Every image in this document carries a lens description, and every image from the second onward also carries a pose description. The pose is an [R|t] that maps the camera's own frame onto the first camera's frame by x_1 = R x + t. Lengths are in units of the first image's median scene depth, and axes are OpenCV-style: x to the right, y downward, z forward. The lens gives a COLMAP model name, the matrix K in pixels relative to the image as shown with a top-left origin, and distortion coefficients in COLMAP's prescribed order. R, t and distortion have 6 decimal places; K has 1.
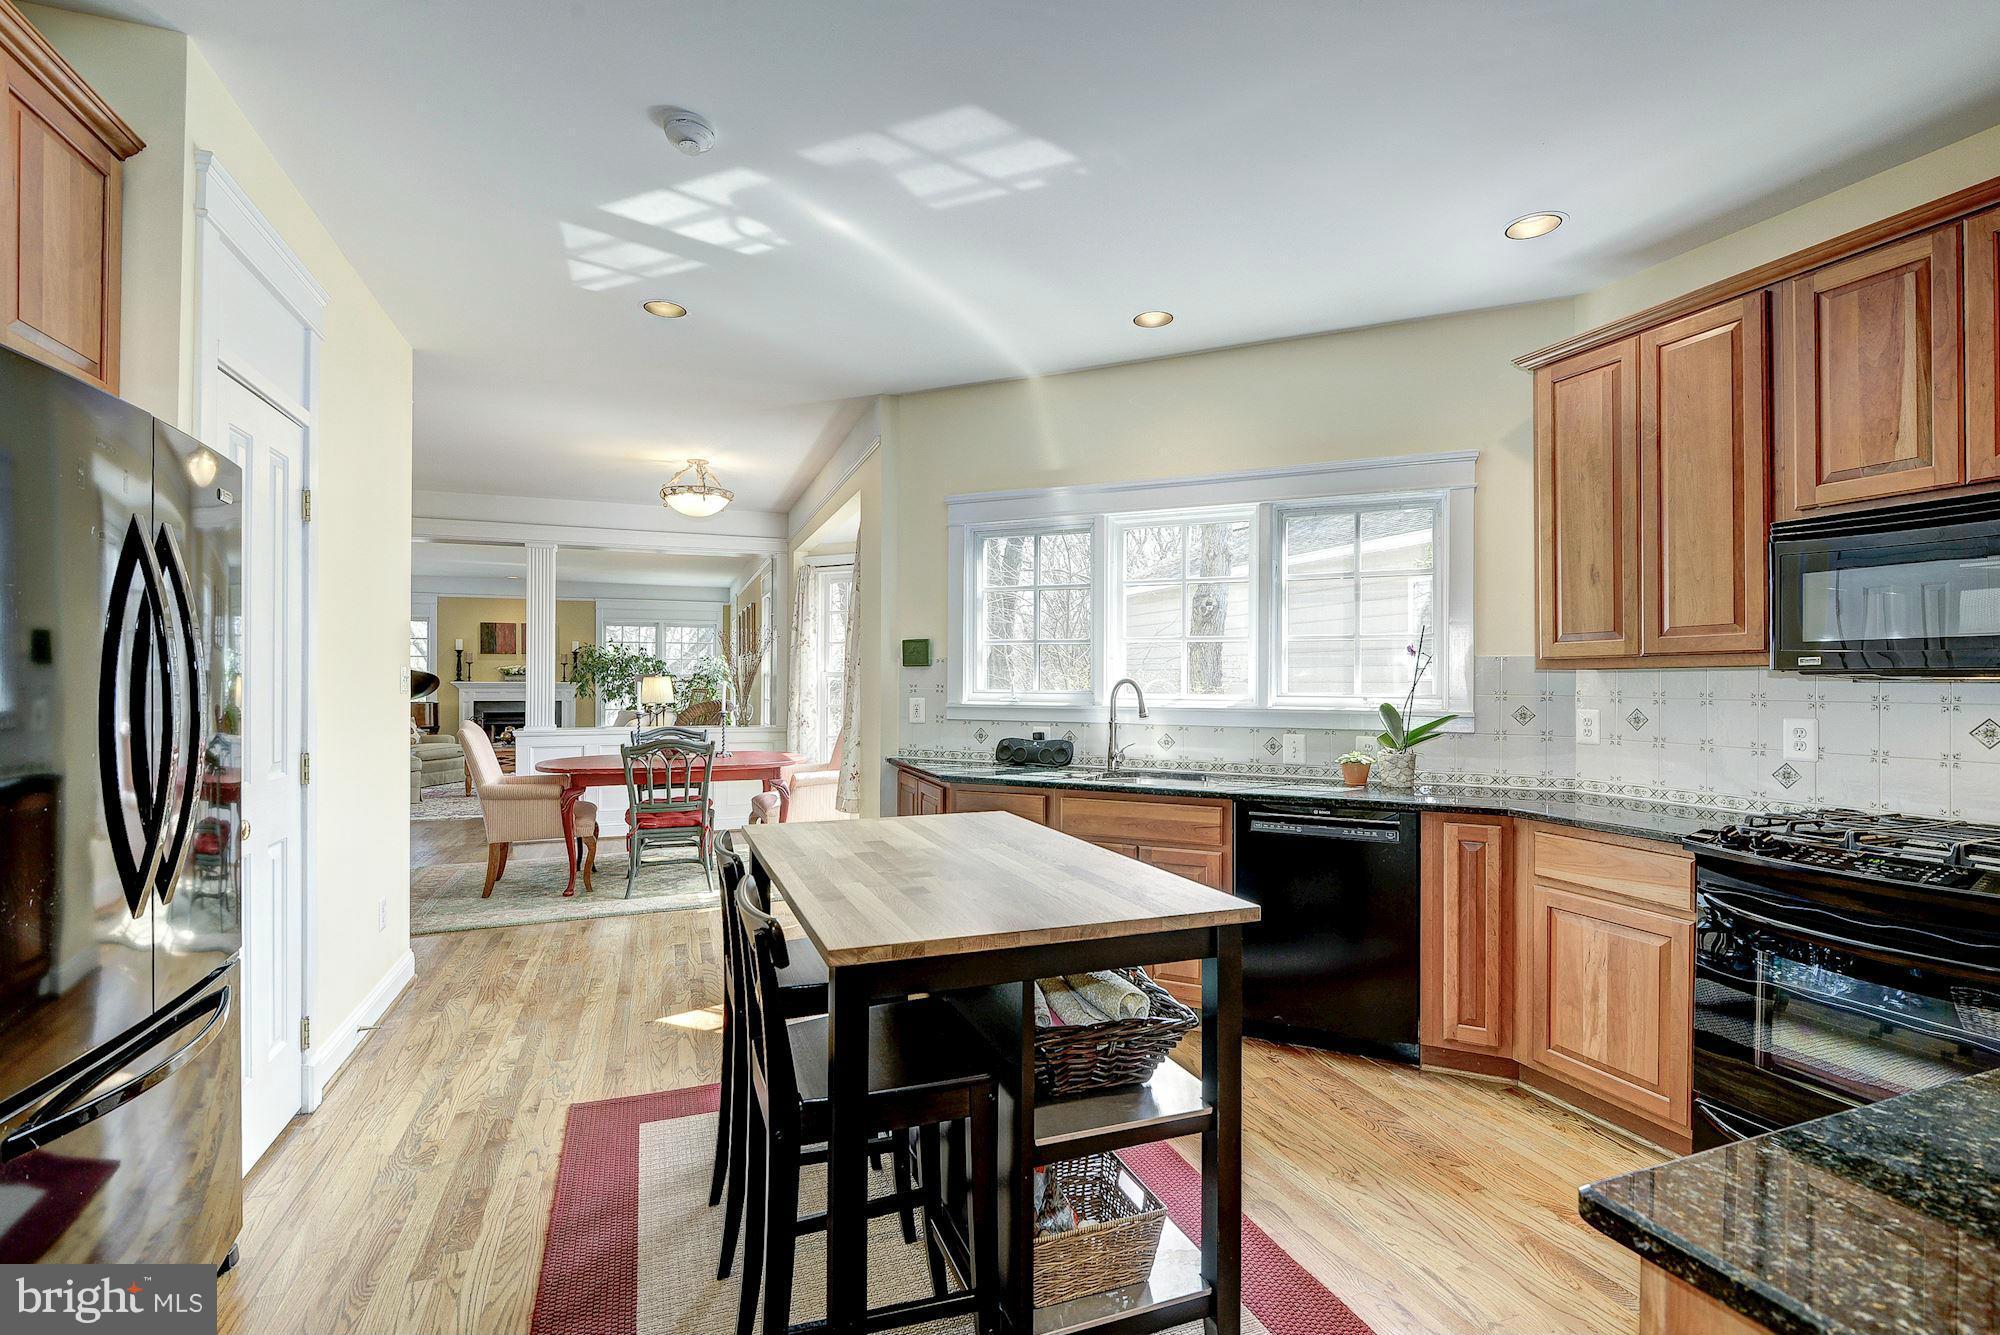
lens RADIAL K [[919.0, 0, 1009.3], [0, 919.0, 680.3], [0, 0, 1]] dist [0.007960, -0.006678]
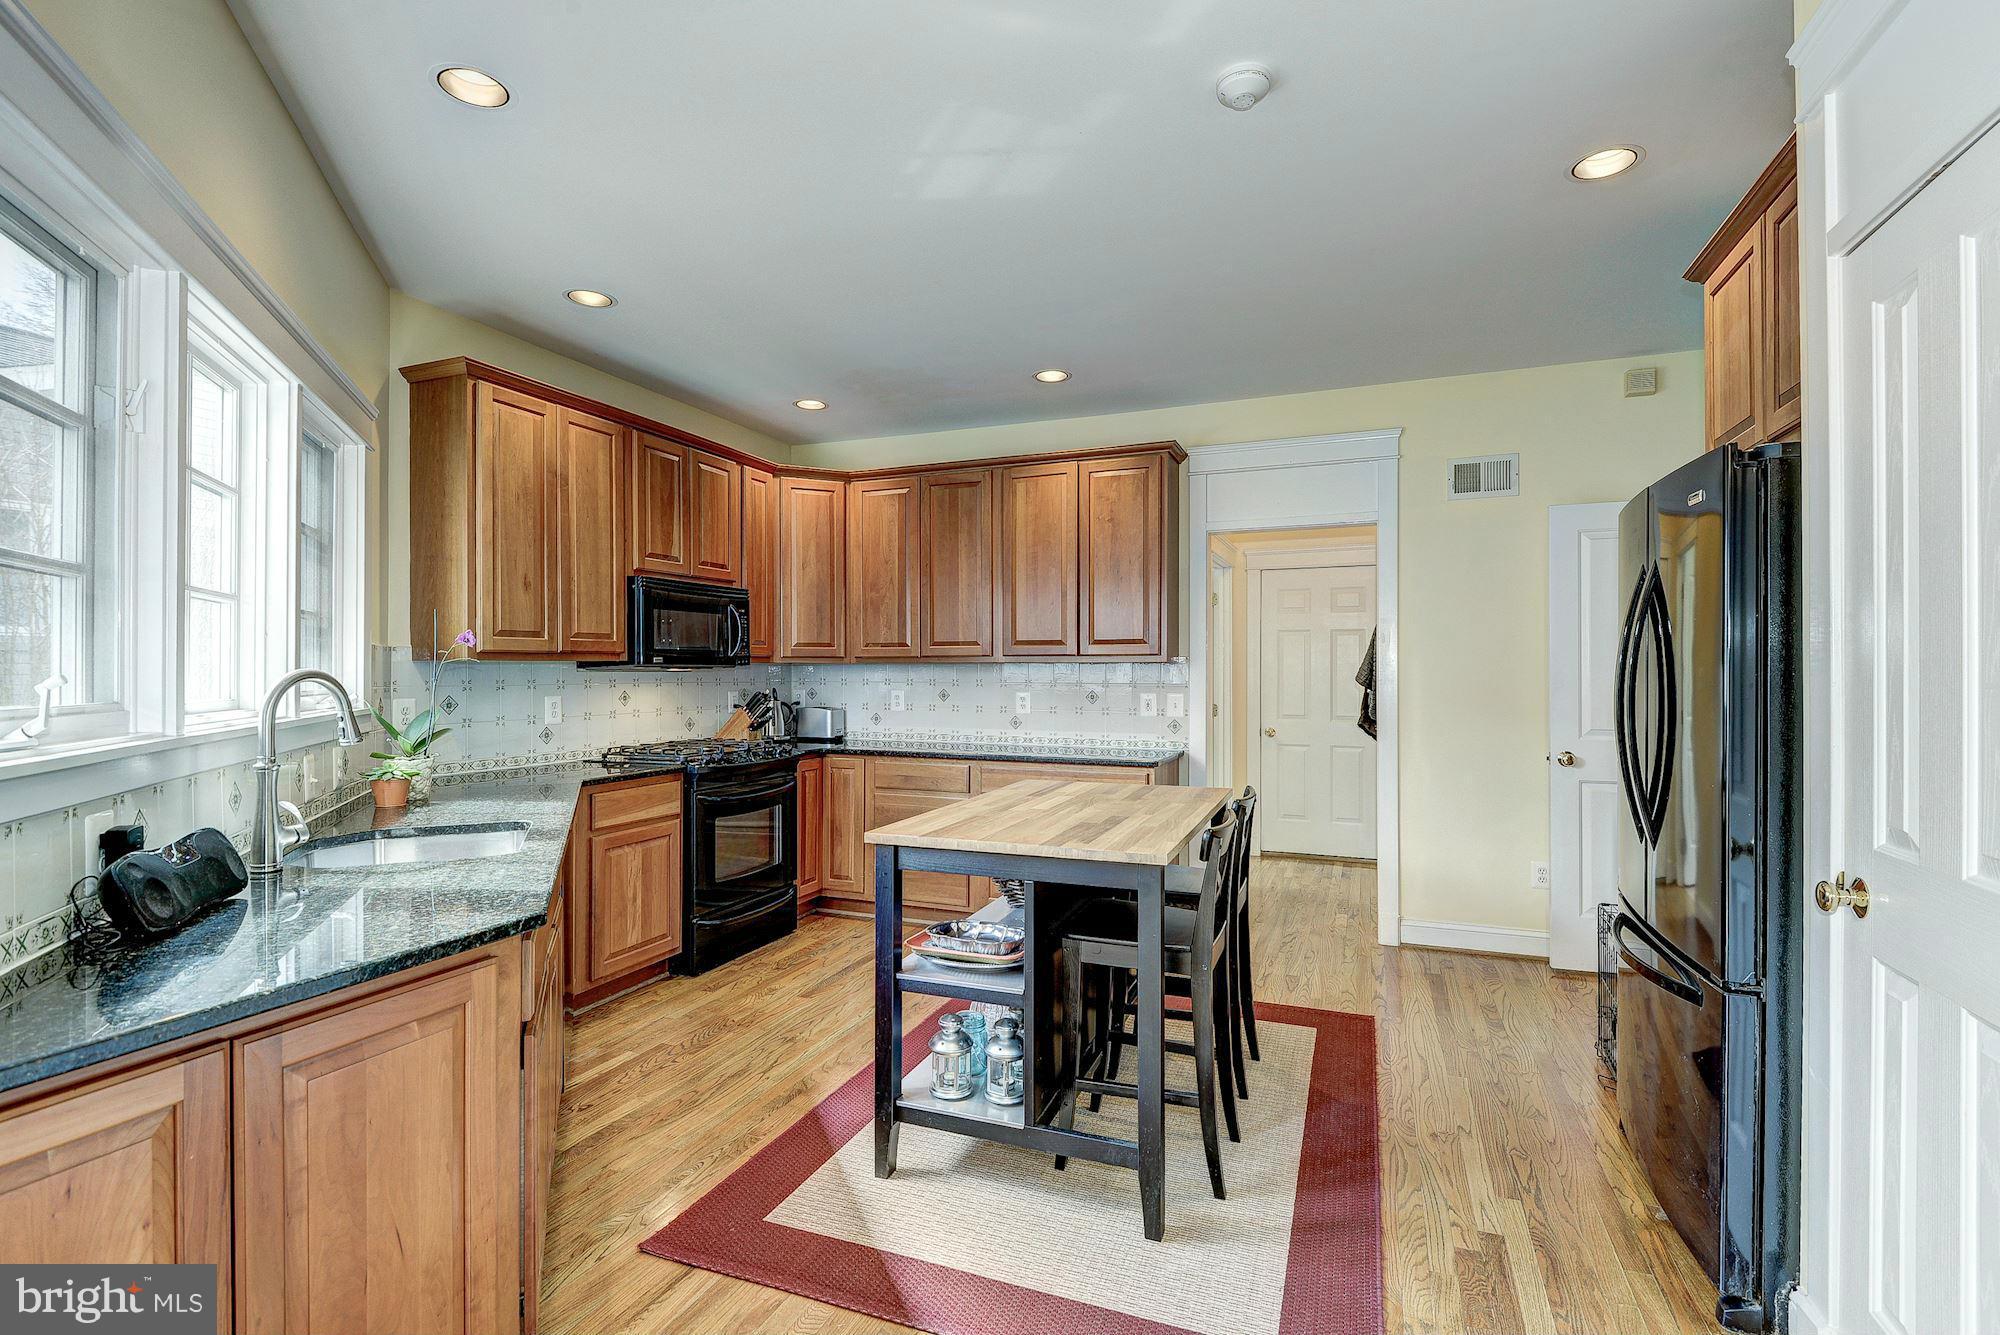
lens RADIAL K [[919.0, 0, 1007.3], [0, 919.0, 664.7], [0, 0, 1]] dist [0.007960, -0.006678]
pose [[-0.734896, 0.000793, 0.678179, -0.711410], [-0.002501, 0.999989, -0.003880, -0.005468], [-0.678175, -0.004548, -0.734886, 1.625578]]
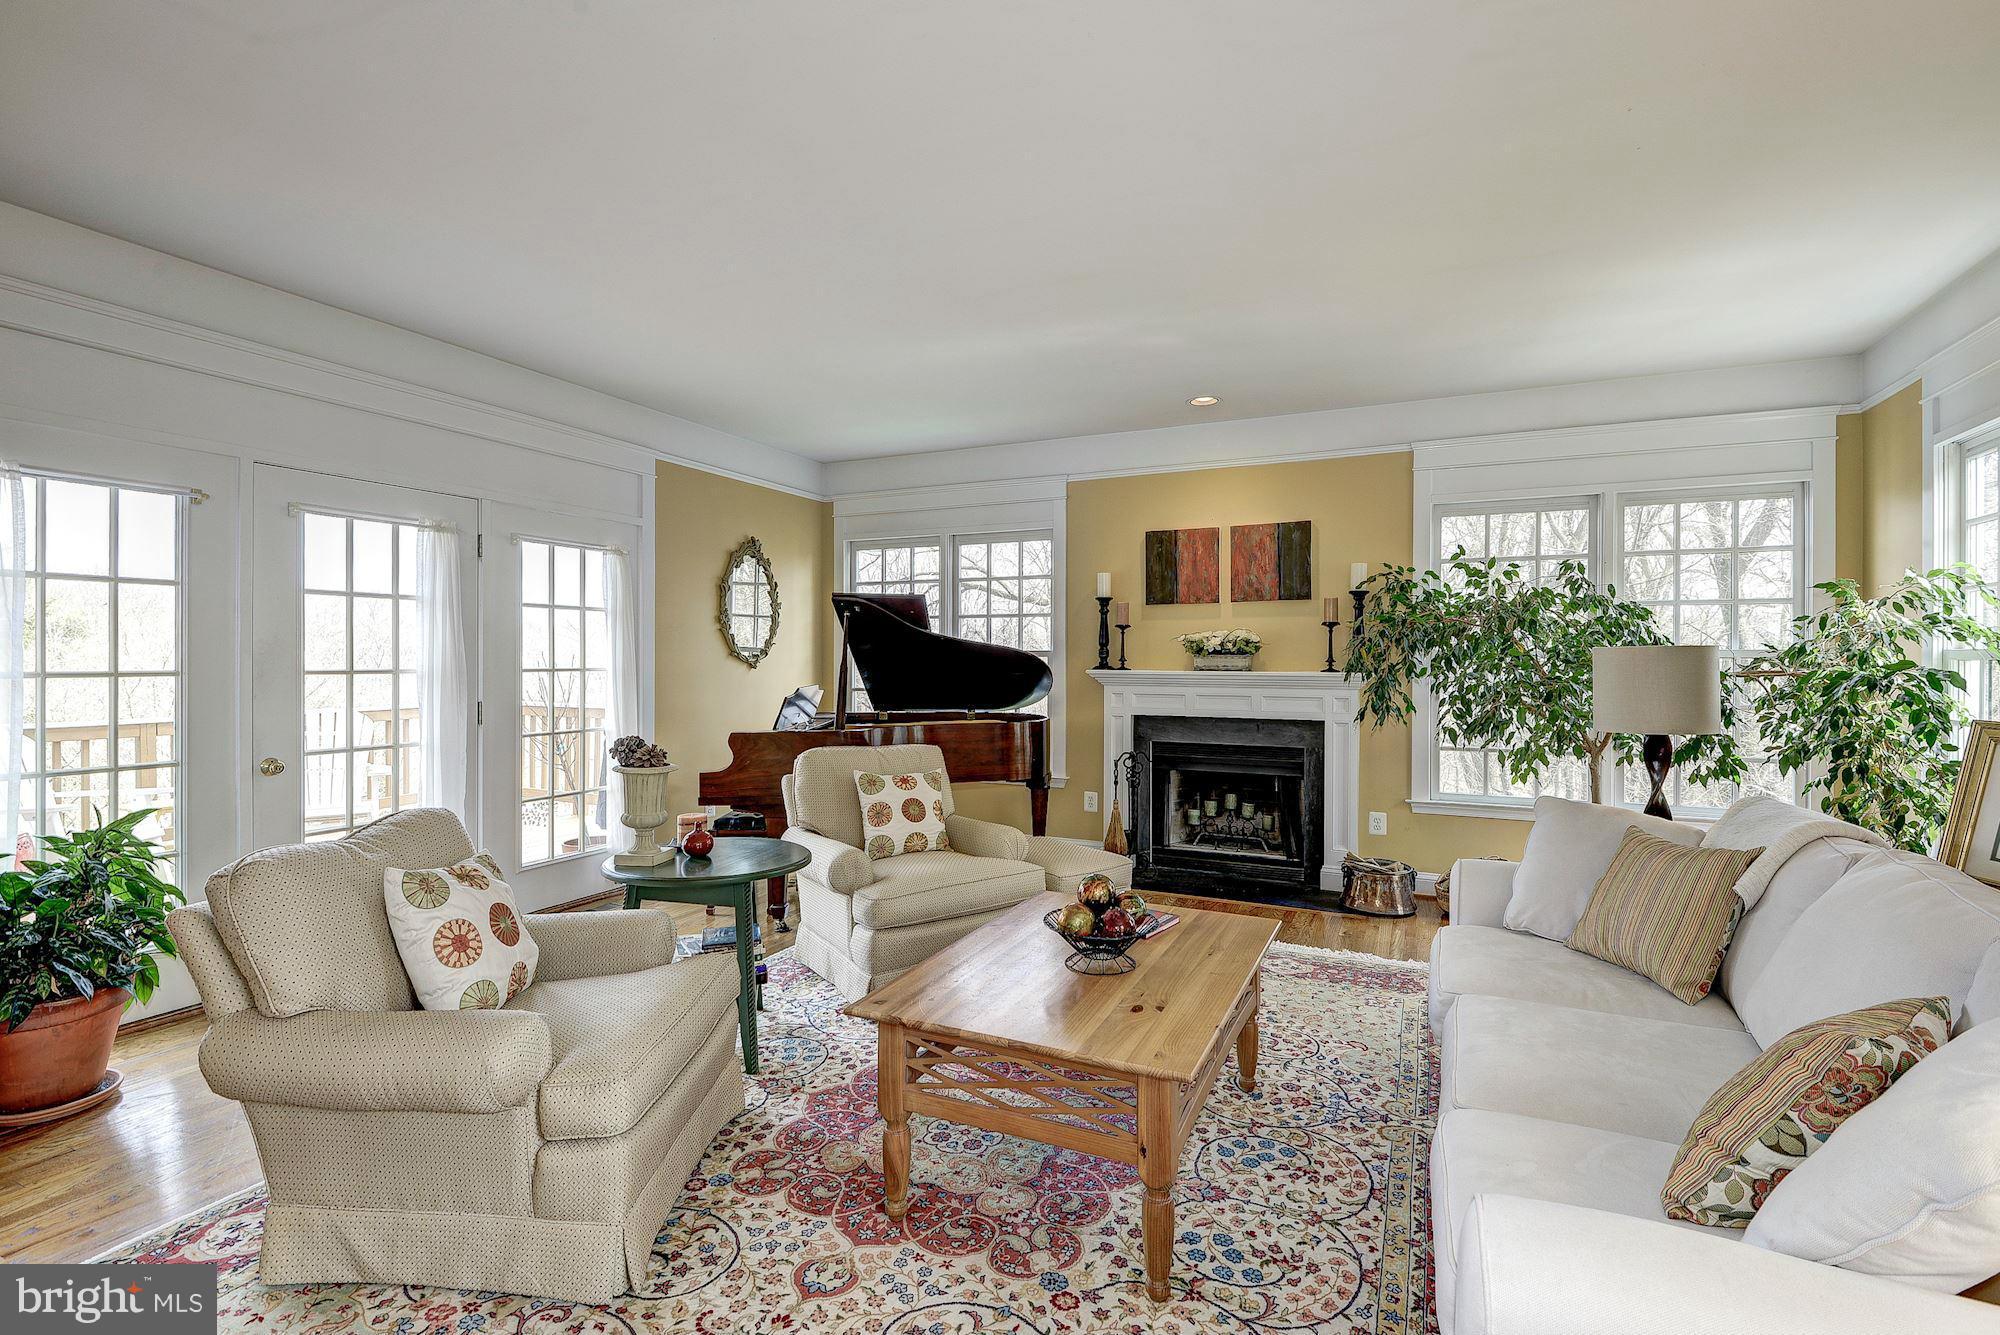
lens RADIAL K [[919.0, 0, 1008.1], [0, 919.0, 660.4], [0, 0, 1]] dist [0.007960, -0.006678]
pose [[0.688718, 0.002325, -0.725026, -0.227628], [0.002550, 0.999981, 0.005628, -0.003953], [0.725025, -0.005725, 0.688699, 0.487061]]
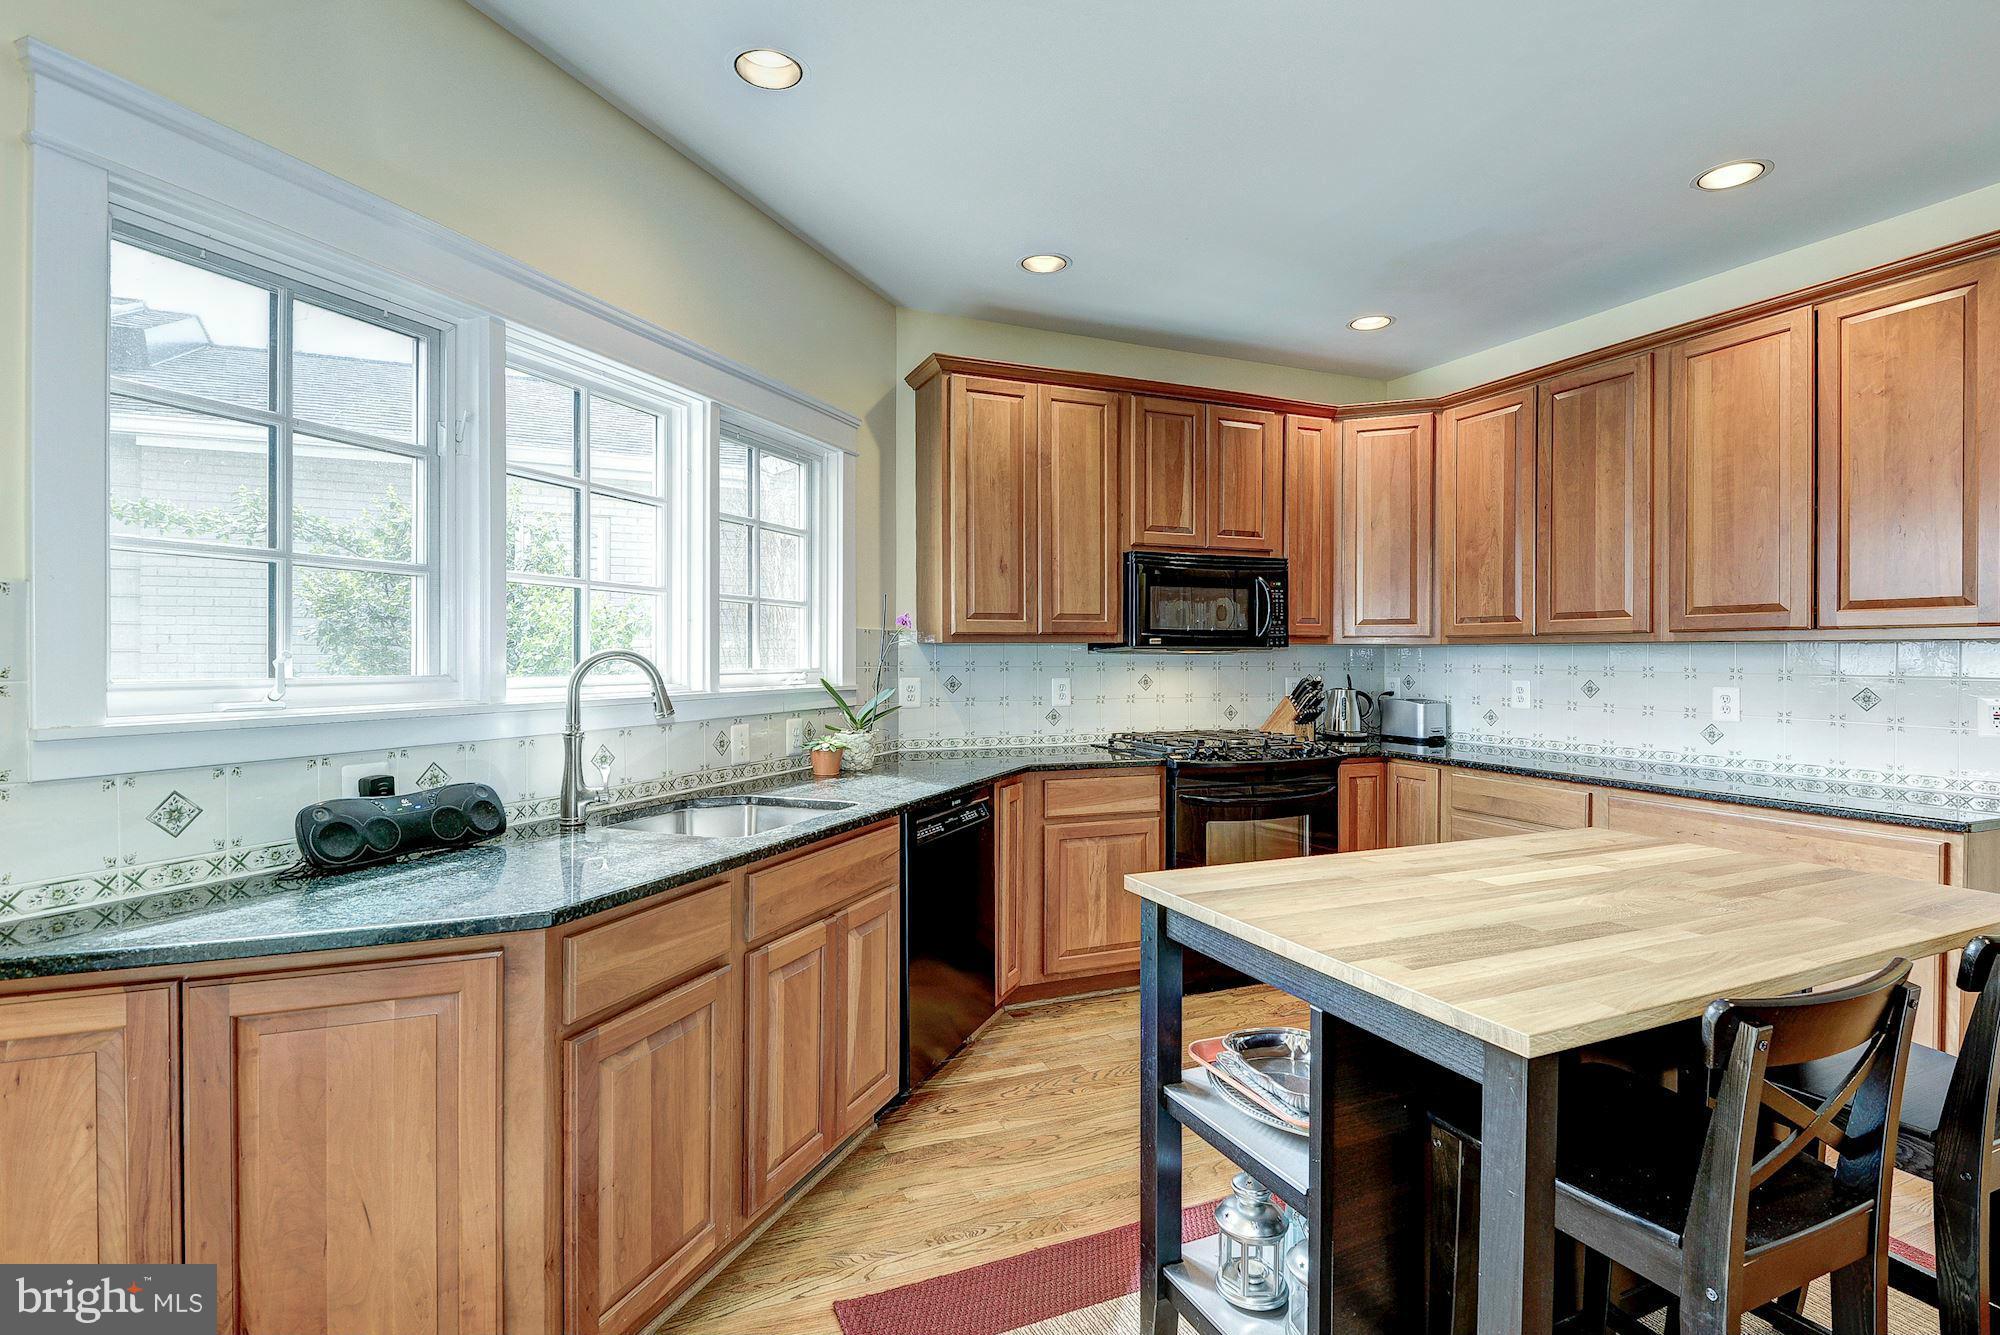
lens RADIAL K [[919.0, 0, 983.3], [0, 919.0, 656.1], [0, 0, 1]] dist [0.007960, -0.006678]
pose [[-0.027595, -0.005997, 0.999601, -0.642882], [-0.002503, 0.999979, 0.005930, -0.002619], [-0.999616, -0.002339, -0.027610, 1.186522]]
